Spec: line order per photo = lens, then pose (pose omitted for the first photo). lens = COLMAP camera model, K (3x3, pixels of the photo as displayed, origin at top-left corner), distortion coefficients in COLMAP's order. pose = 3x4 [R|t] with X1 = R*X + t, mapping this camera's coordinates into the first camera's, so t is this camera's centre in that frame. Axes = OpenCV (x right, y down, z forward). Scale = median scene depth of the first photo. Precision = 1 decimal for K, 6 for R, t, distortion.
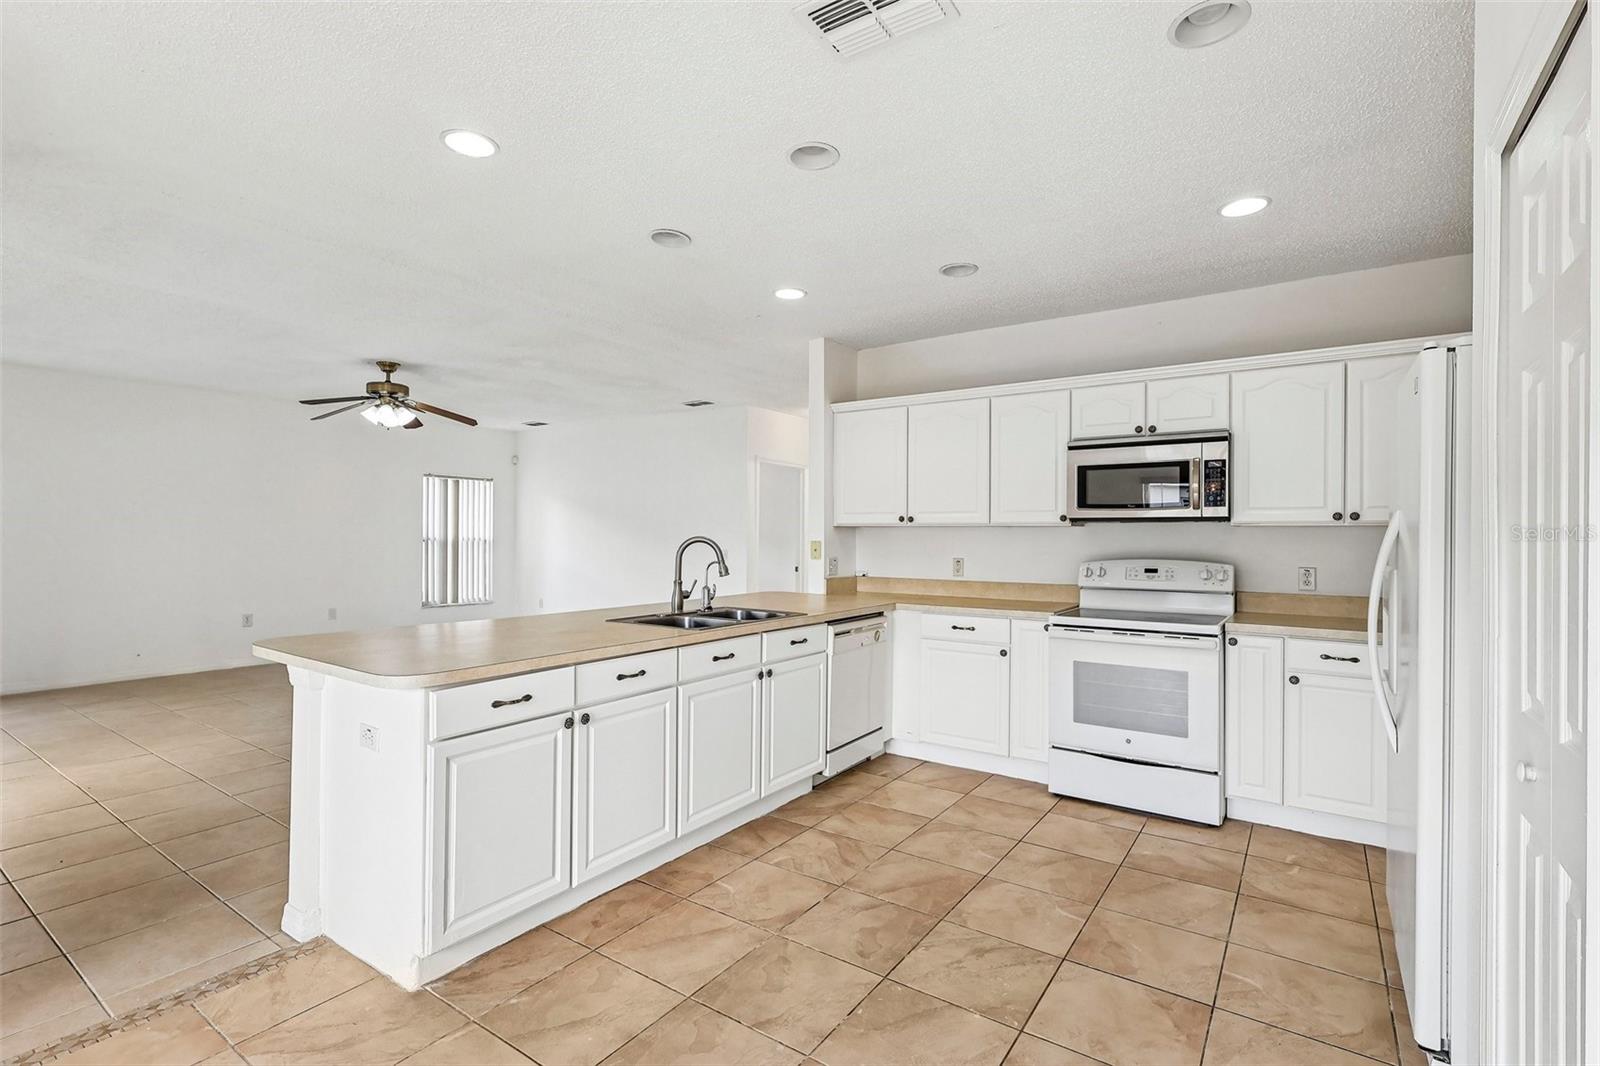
lens RADIAL K [[738.8, 0, 798.7], [0, 738.8, 530.2], [0, 0, 1]] dist [-0.000321, -0.000085]
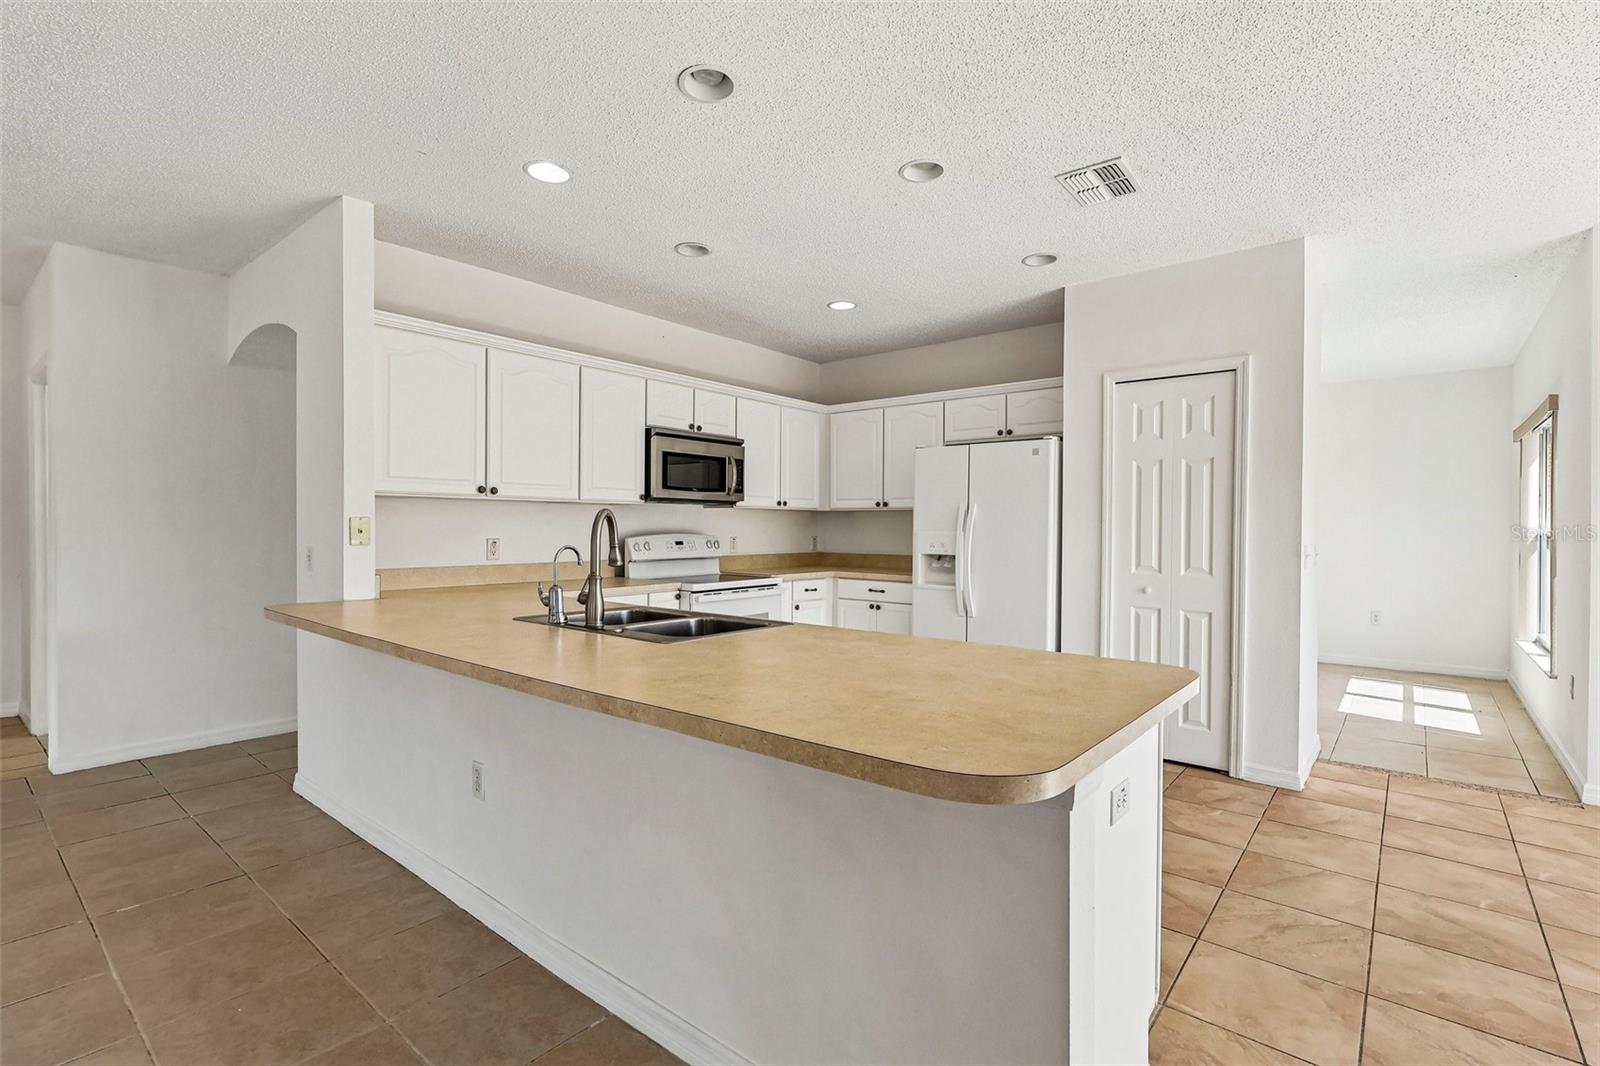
lens RADIAL K [[738.8, 0, 800.0], [0, 738.8, 535.9], [0, 0, 1]] dist [-0.000321, -0.000085]
pose [[0.091300, -0.027020, 0.995457, -0.733501], [-0.021911, 0.999335, 0.029135, 0.003426], [-0.995582, -0.024472, 0.090647, 0.707996]]
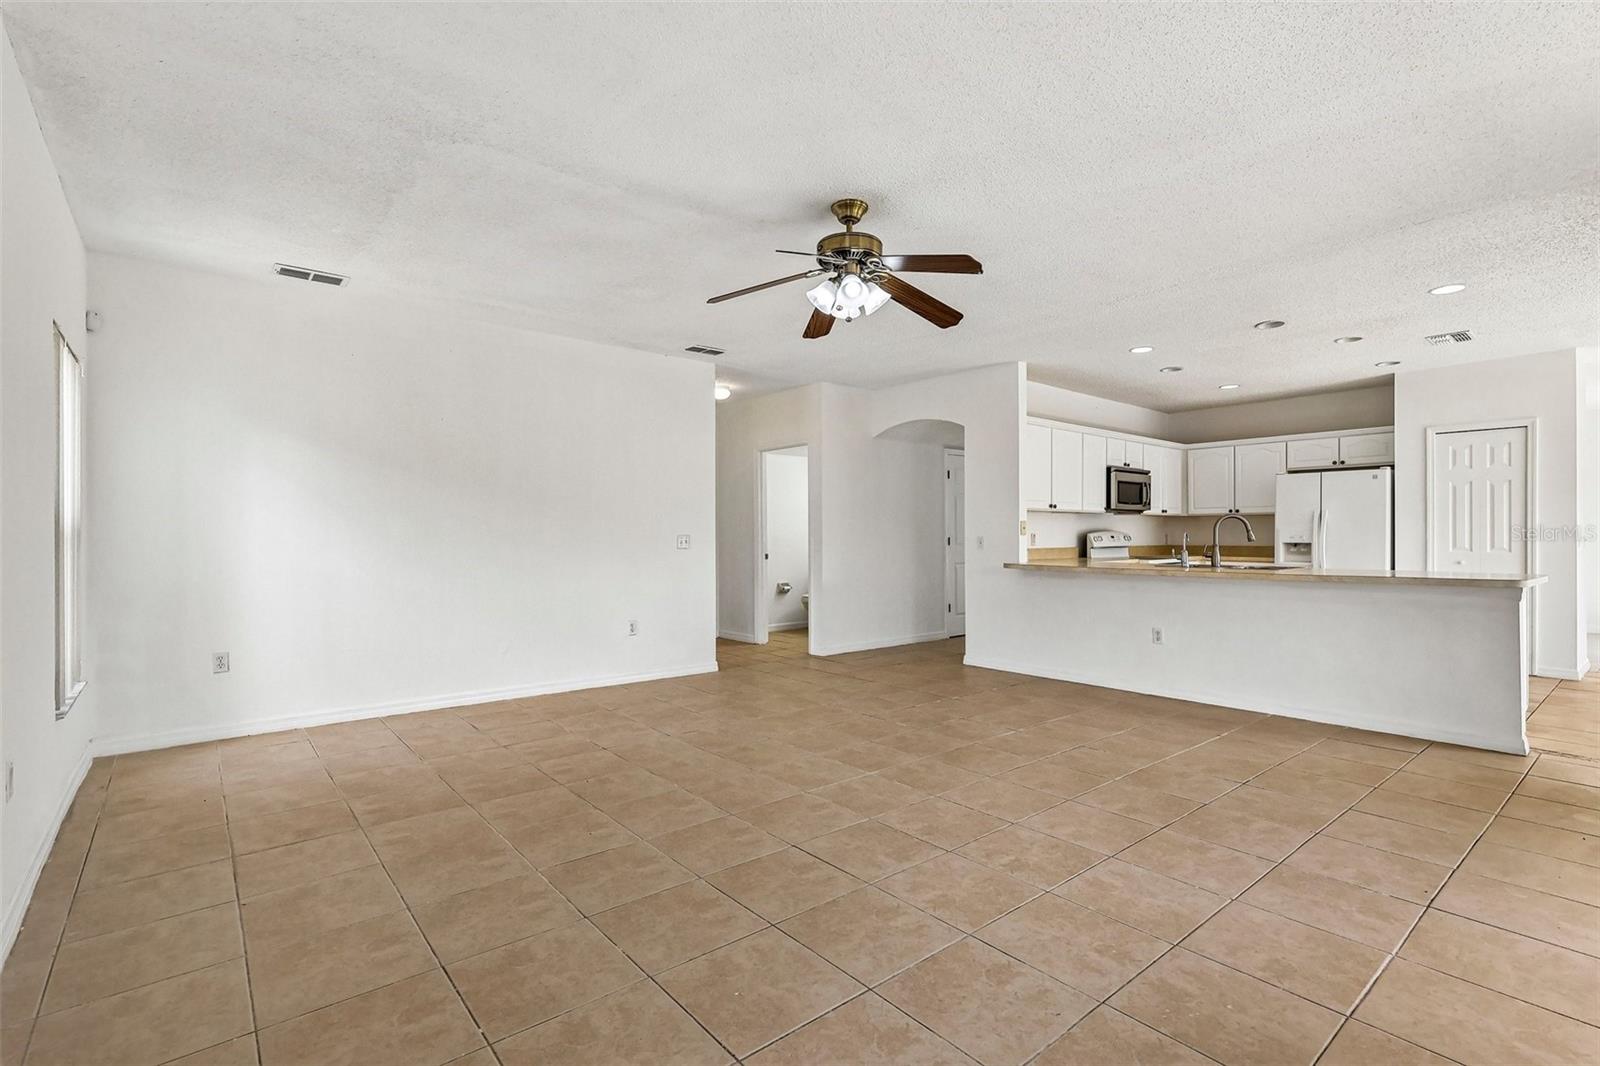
lens RADIAL K [[738.8, 0, 801.9], [0, 738.8, 533.9], [0, 0, 1]] dist [-0.000321, -0.000085]
pose [[0.271681, -0.013404, 0.962294, -1.652424], [-0.011801, 0.999781, 0.017258, 0.023539], [-0.962315, -0.016044, 0.271463, 1.288933]]
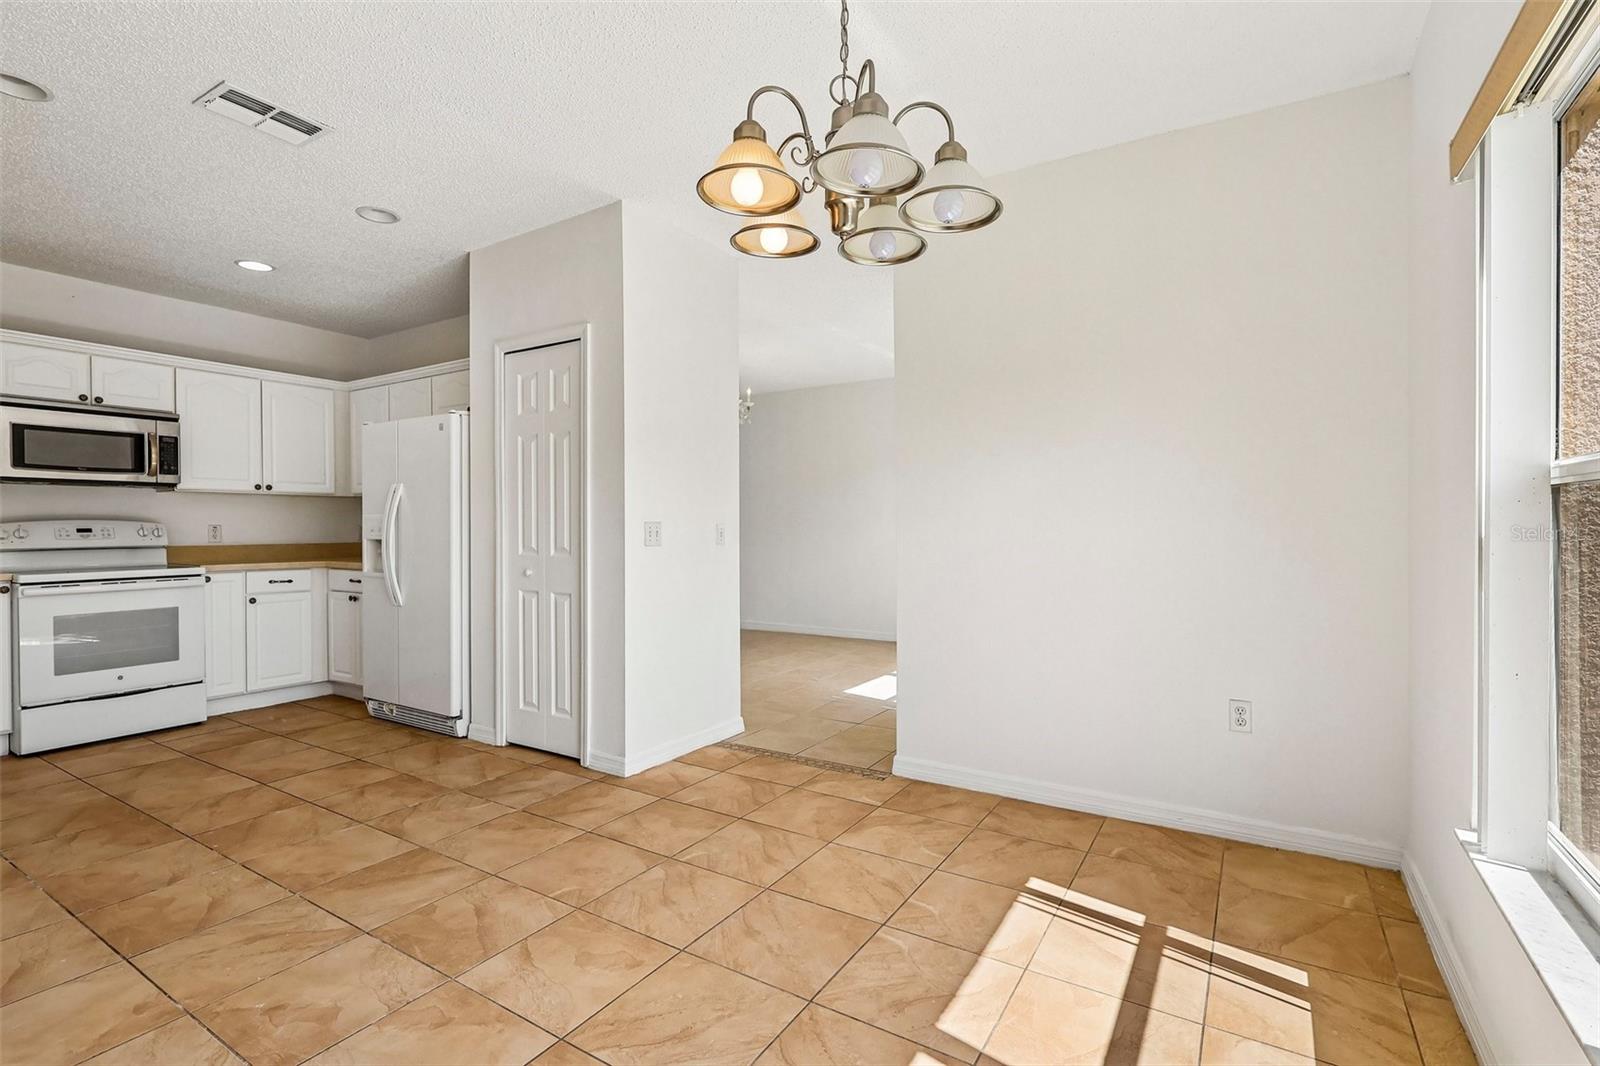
lens RADIAL K [[738.8, 0, 805.2], [0, 738.8, 533.4], [0, 0, 1]] dist [-0.000321, -0.000085]
pose [[-0.040940, -0.024414, 0.998863, -0.653895], [-0.015265, 0.999600, 0.023806, 0.018392], [-0.999045, -0.014273, -0.041297, -0.003405]]
